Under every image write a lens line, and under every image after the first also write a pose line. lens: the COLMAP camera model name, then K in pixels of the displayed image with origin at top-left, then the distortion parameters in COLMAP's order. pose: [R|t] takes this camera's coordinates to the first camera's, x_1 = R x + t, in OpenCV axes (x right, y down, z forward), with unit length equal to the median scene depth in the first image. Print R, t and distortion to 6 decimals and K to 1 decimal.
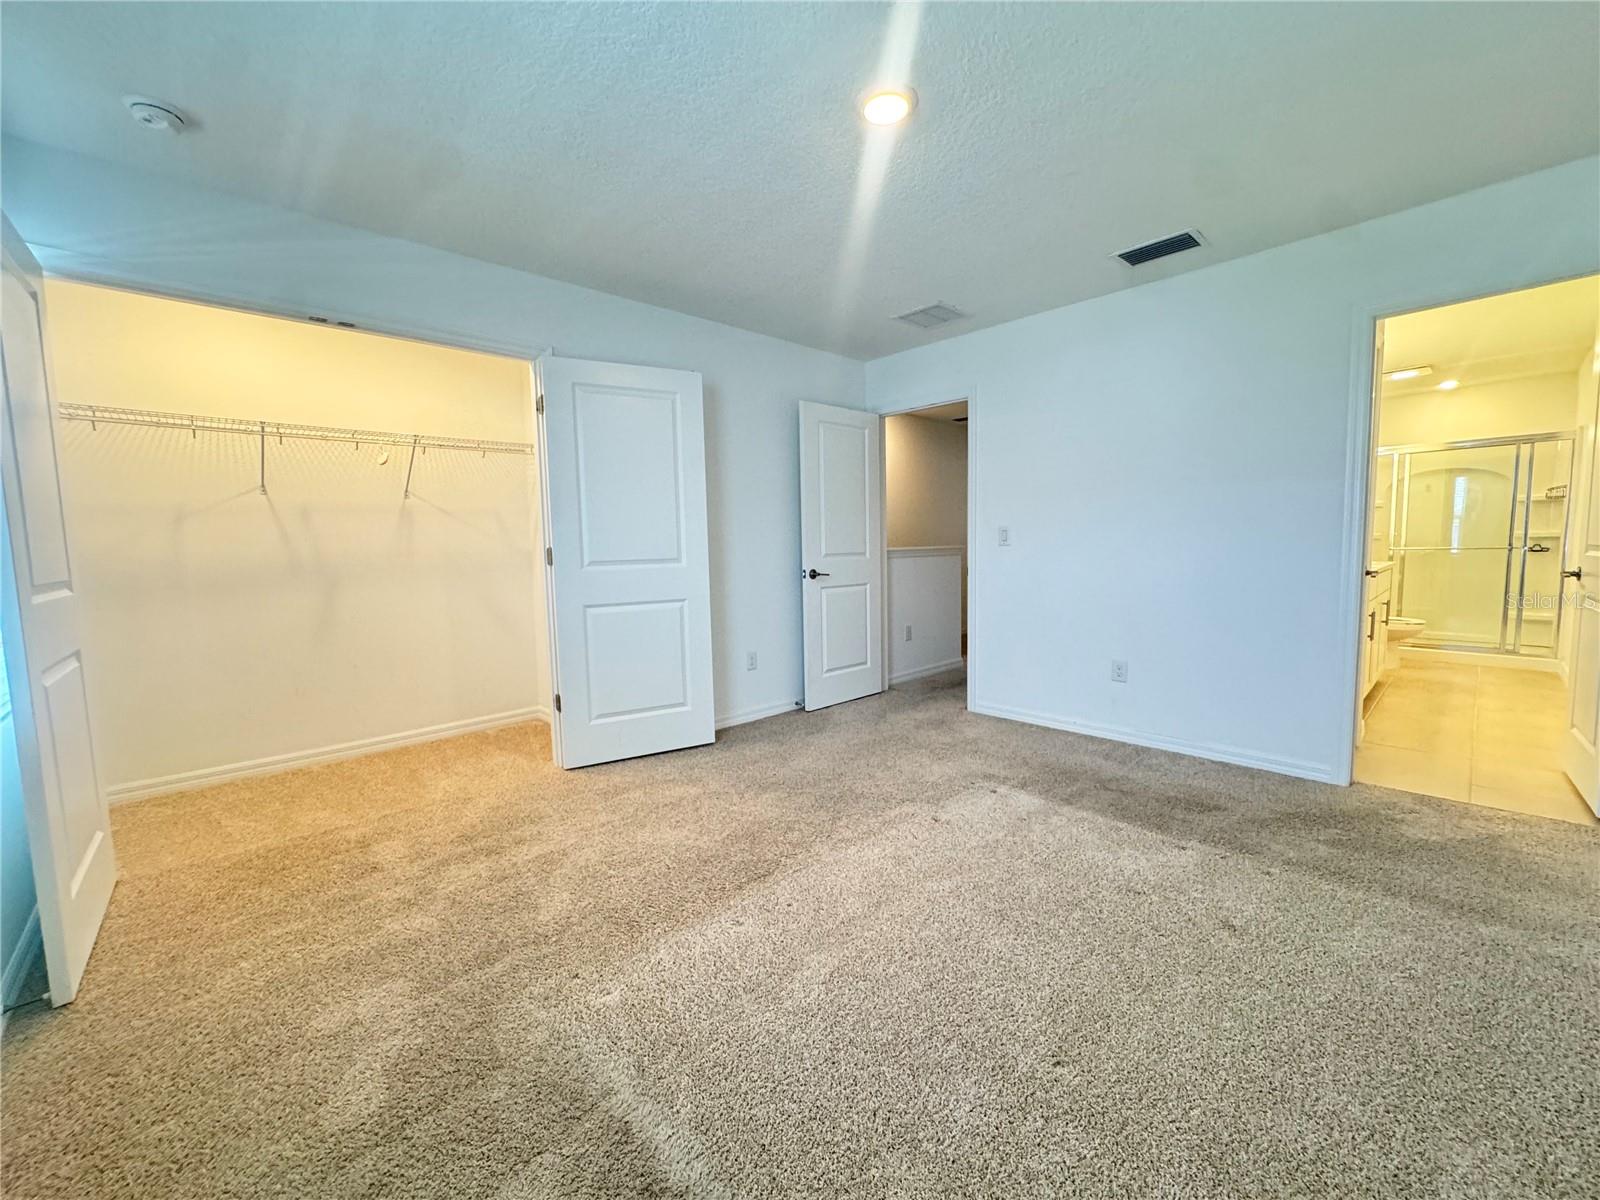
lens RADIAL K [[641.8, 0, 798.0], [0, 641.8, 599.6], [0, 0, 1]] dist [-0.000452, -0.001075]
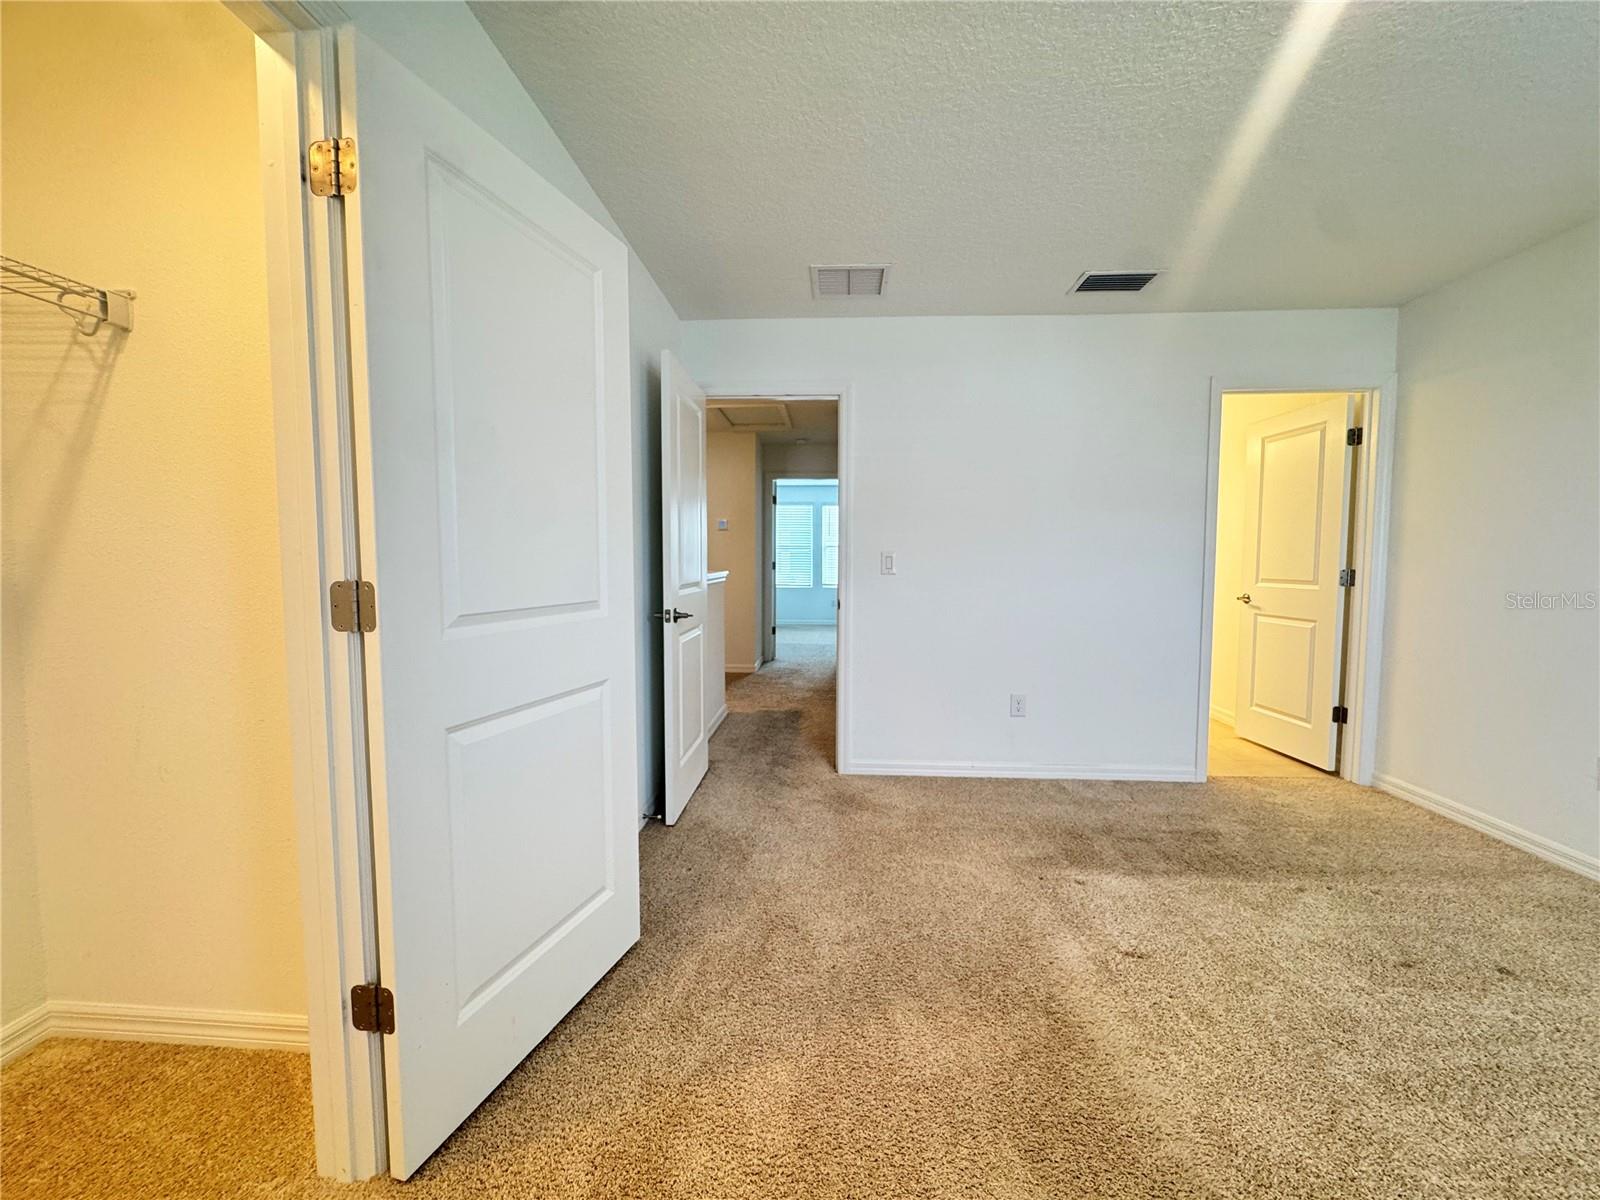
lens RADIAL K [[641.8, 0, 795.7], [0, 641.8, 601.9], [0, 0, 1]] dist [-0.000452, -0.001075]
pose [[0.729735, -0.024332, 0.683297, -0.441099], [0.042677, 0.999039, -0.010002, -0.054421], [-0.682397, 0.036460, 0.730072, 0.566361]]
